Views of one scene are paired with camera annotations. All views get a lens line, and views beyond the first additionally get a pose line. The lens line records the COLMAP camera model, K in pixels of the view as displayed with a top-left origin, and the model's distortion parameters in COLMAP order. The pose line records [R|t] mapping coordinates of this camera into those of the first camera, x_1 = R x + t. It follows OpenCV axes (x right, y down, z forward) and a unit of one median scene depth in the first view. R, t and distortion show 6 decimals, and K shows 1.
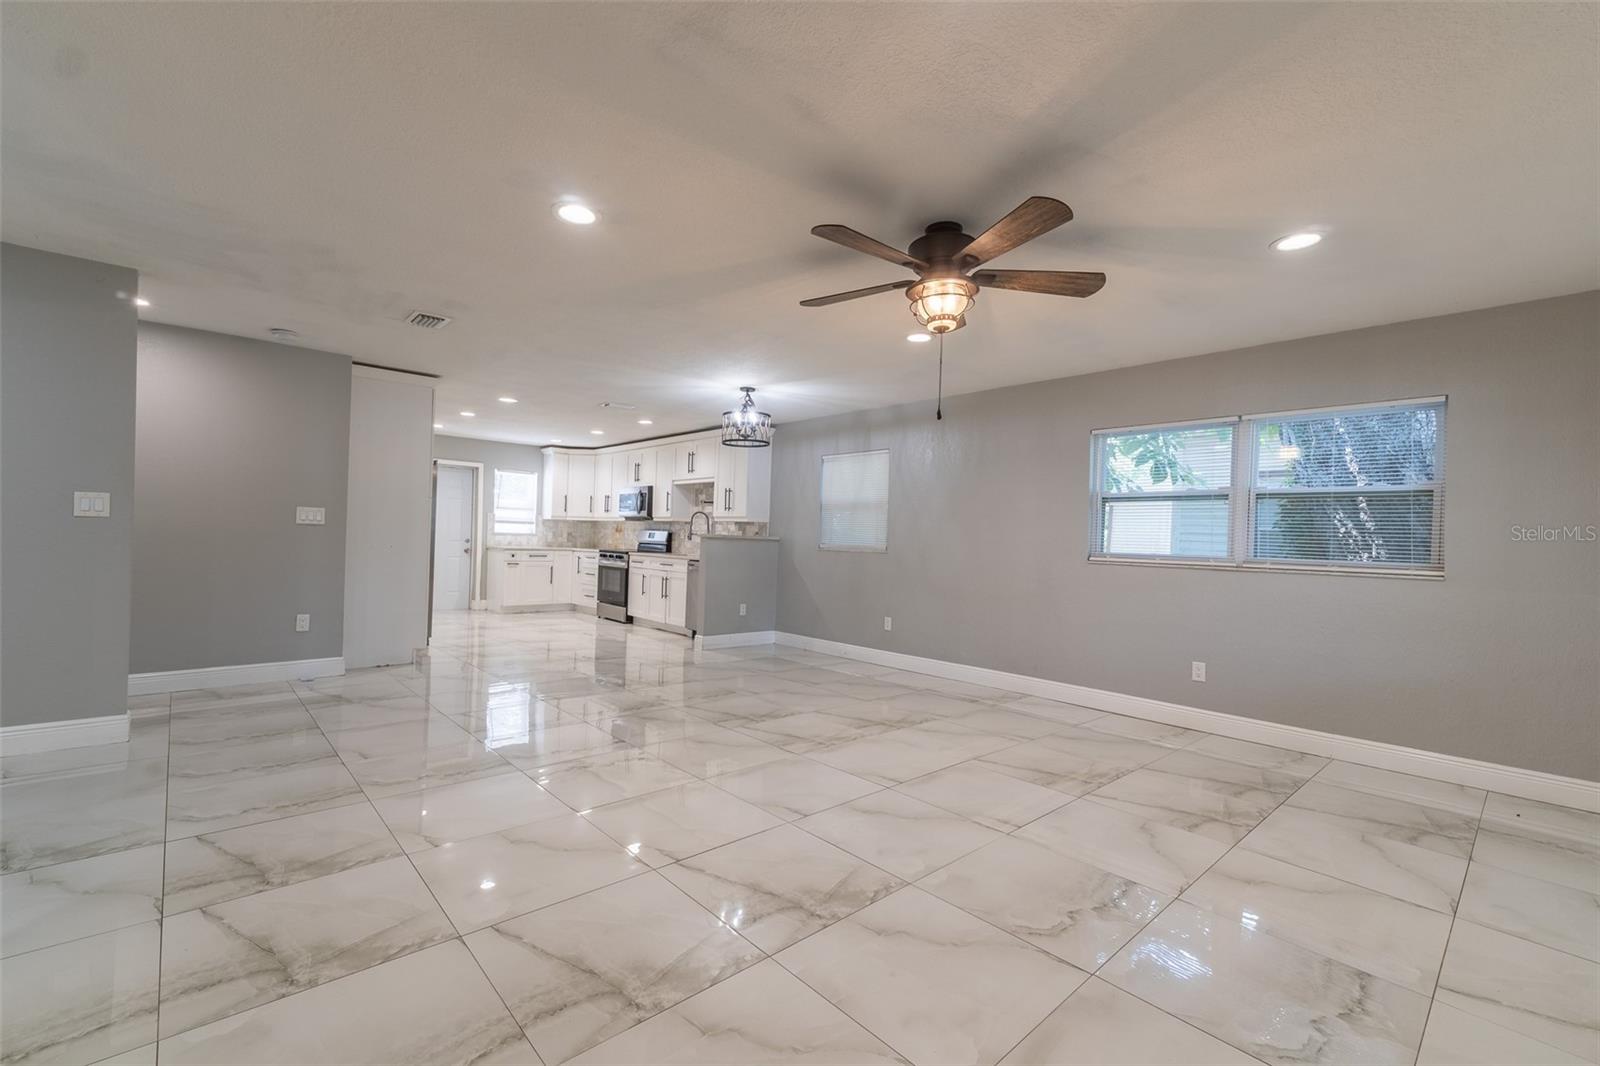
lens RADIAL K [[682.3, 0, 804.3], [0, 682.3, 532.3], [0, 0, 1]] dist [0.003004, -0.000128]
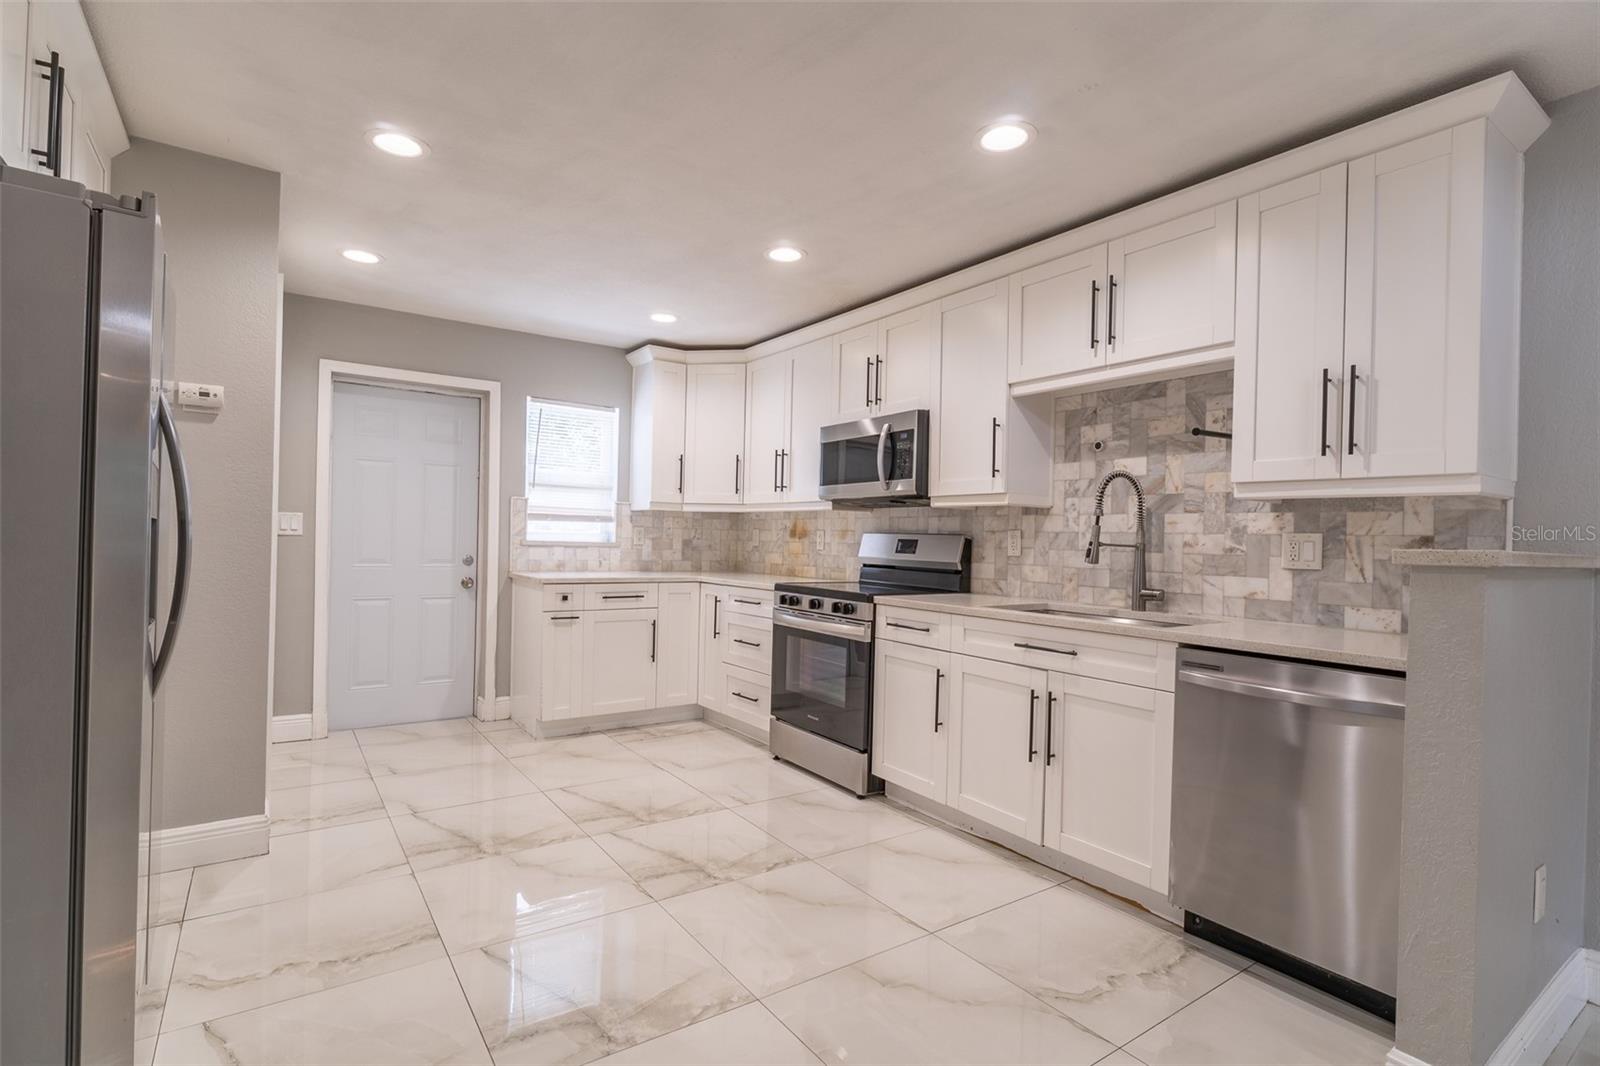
lens RADIAL K [[762.8, 0, 799.7], [0, 762.8, 530.3], [0, 0, 1]] dist [-0.003296, -0.001037]
pose [[0.991158, -0.009525, -0.132341, -0.327809], [0.008985, 0.999949, -0.004679, -0.004343], [0.132379, 0.003449, 0.991193, 0.818782]]
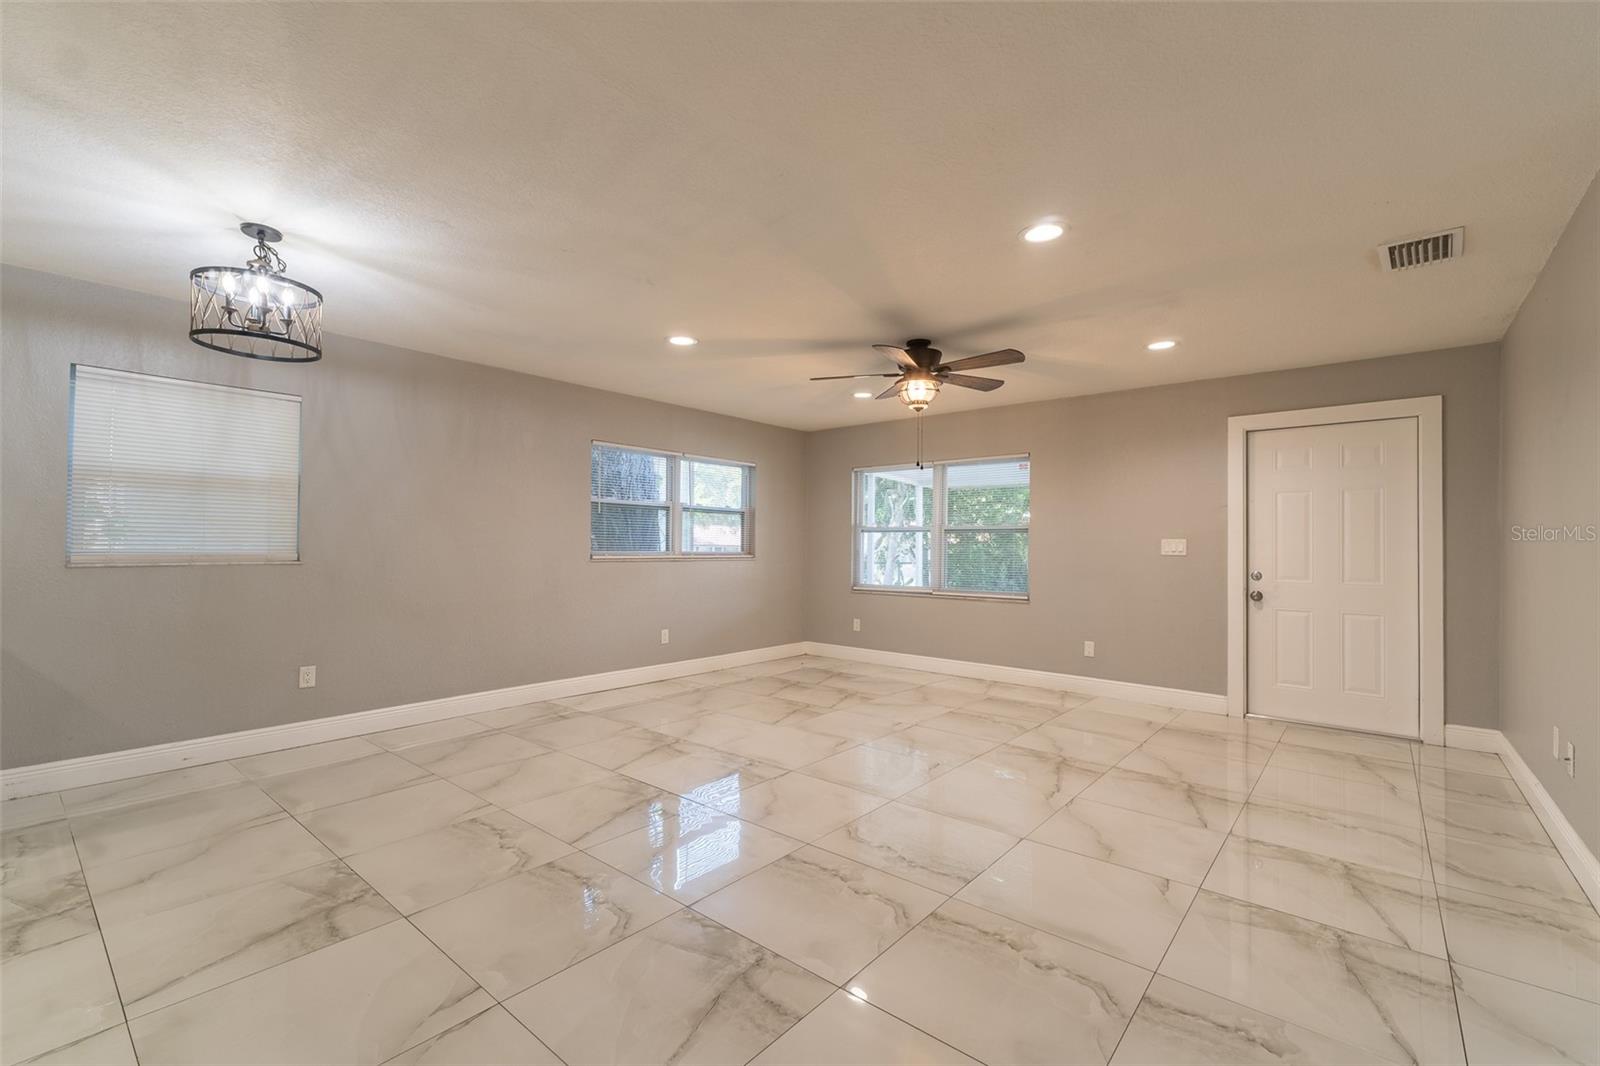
lens RADIAL K [[682.3, 0, 791.0], [0, 682.3, 533.2], [0, 0, 1]] dist [0.003004, -0.000128]
pose [[-0.118610, -0.012282, 0.992865, -0.544279], [-0.021946, 0.999712, 0.009745, -0.013573], [-0.992698, -0.020633, -0.118845, 0.627372]]
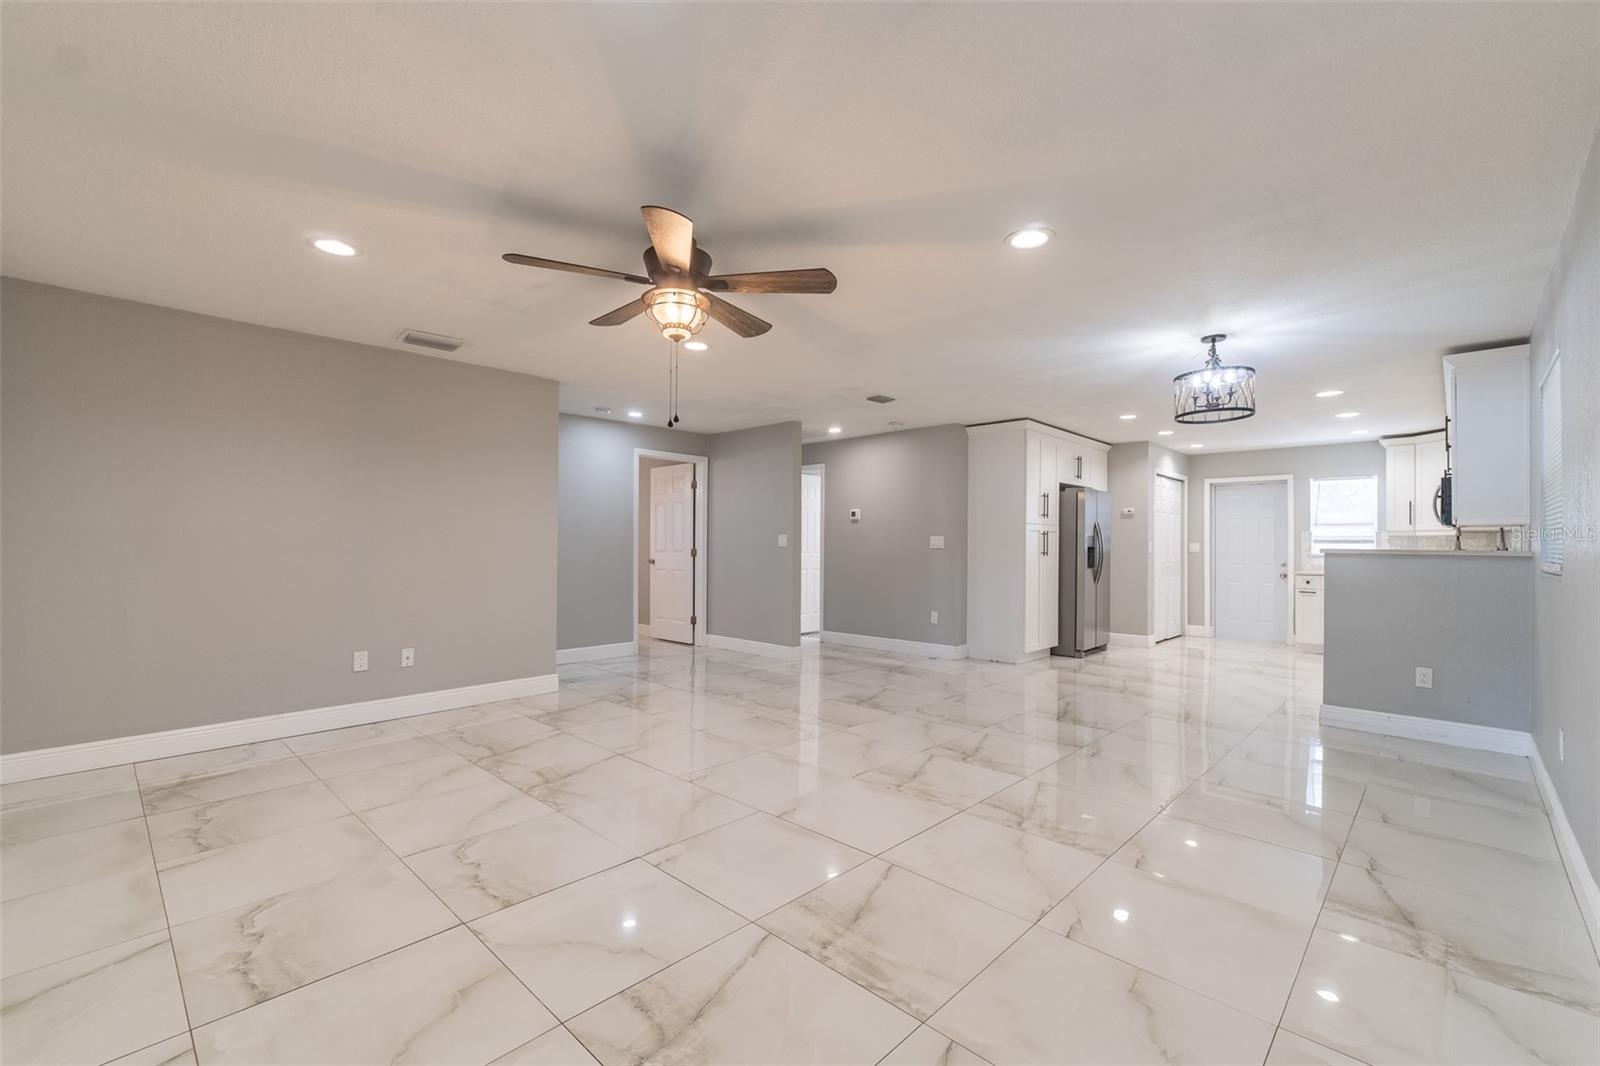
lens RADIAL K [[682.3, 0, 791.8], [0, 682.3, 536.1], [0, 0, 1]] dist [0.003004, -0.000128]
pose [[0.057016, -0.045415, -0.997340, 0.524441], [0.003535, 0.998968, -0.045287, 0.020090], [0.998367, -0.000944, 0.057117, 0.482198]]
